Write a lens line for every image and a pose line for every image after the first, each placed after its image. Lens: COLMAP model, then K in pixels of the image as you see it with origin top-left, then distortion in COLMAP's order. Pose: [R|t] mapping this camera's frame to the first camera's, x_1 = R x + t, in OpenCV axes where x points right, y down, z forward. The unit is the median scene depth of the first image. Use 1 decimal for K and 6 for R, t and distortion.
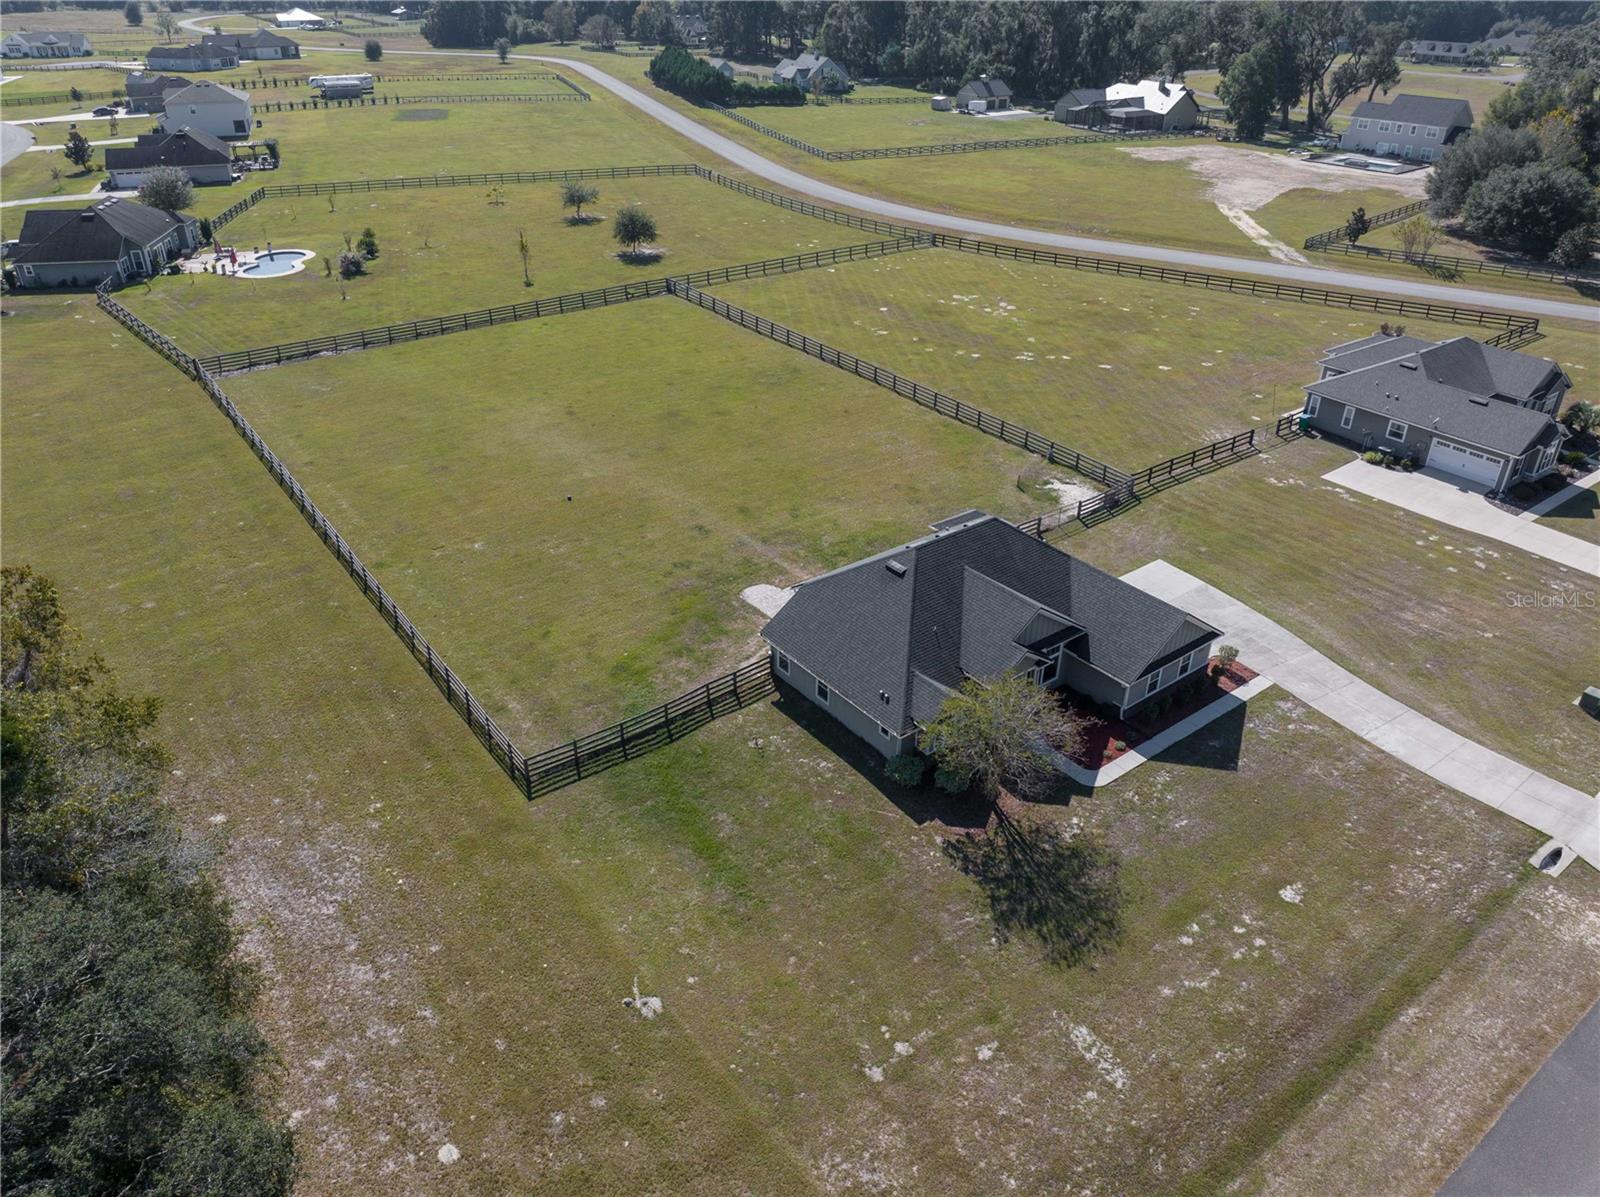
lens RADIAL K [[1127.5, 0, 800.0], [0, 1127.5, 598.5], [0, 0, 1]] dist [-0.045917, 0.008276]
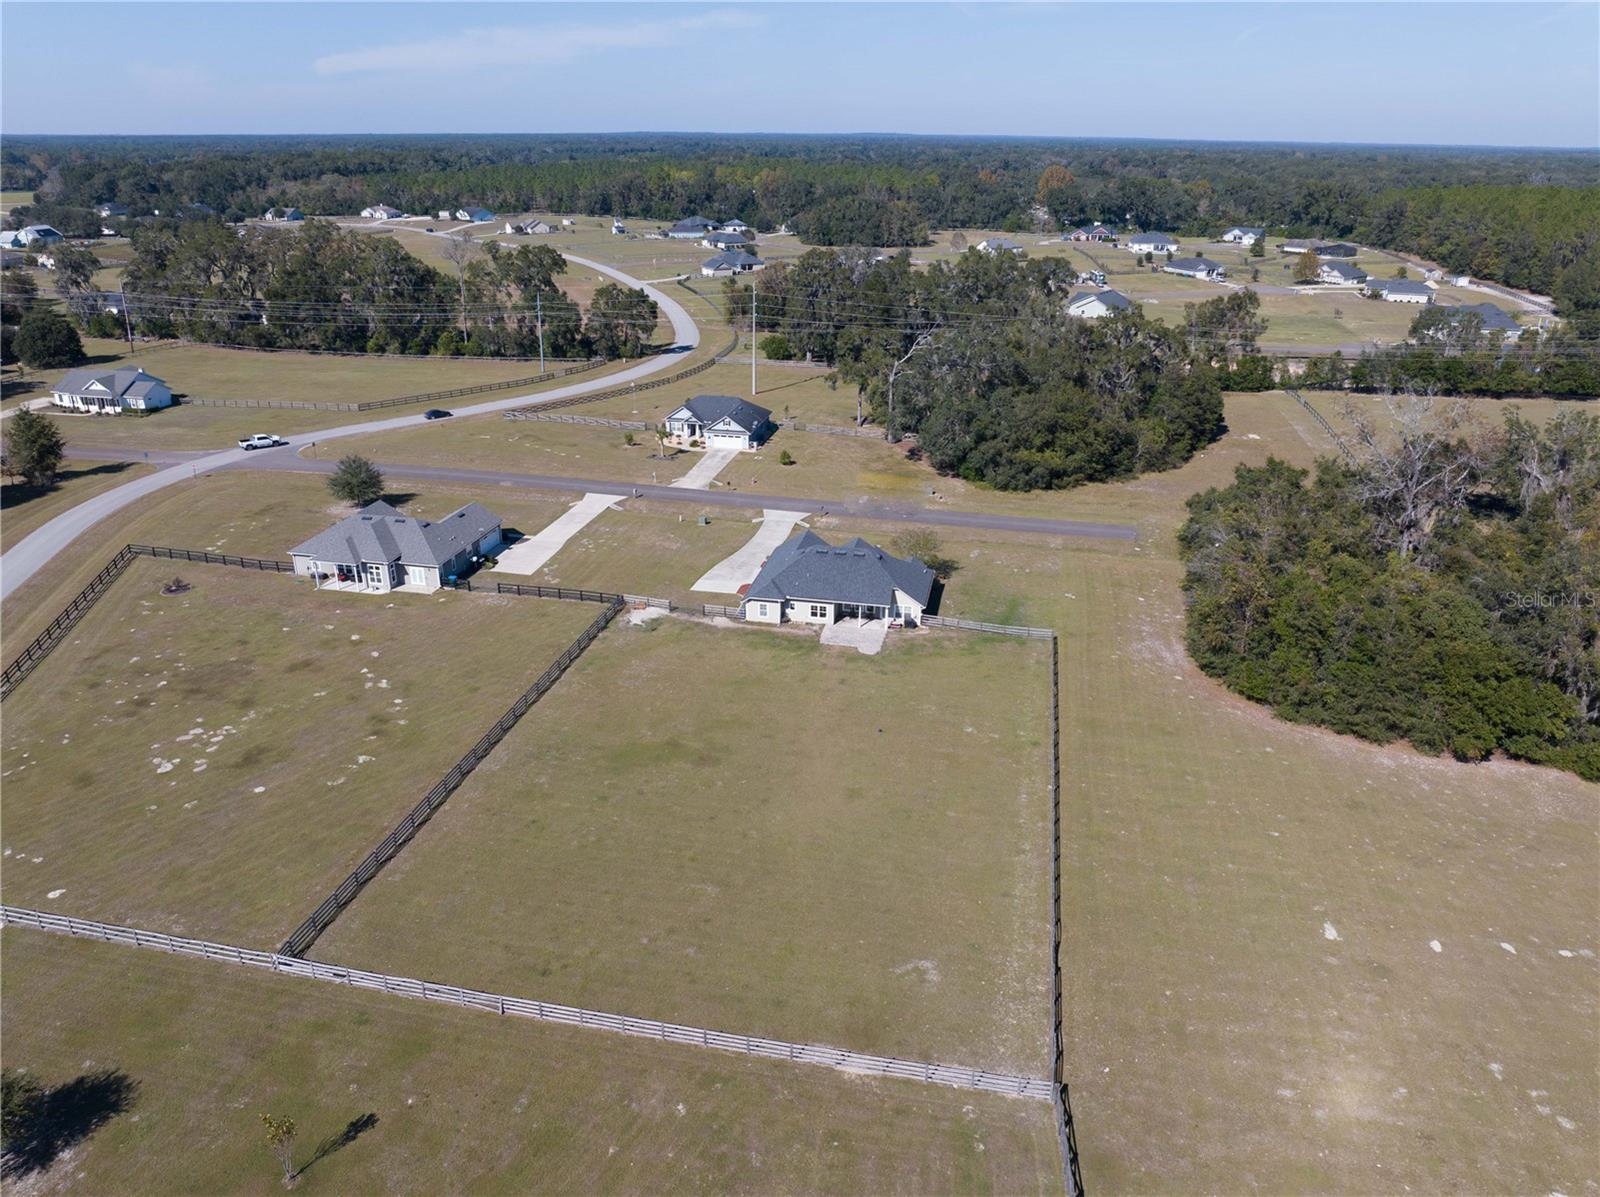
lens RADIAL K [[1120.8, 0, 800.0], [0, 1120.8, 598.5], [0, 0, 1]] dist [0.000461, -0.074301]
pose [[-0.655000, -0.304933, 0.691369, -1.372656], [0.368194, 0.670192, 0.644419, -1.463469], [-0.659854, 0.676652, -0.326701, 1.908867]]
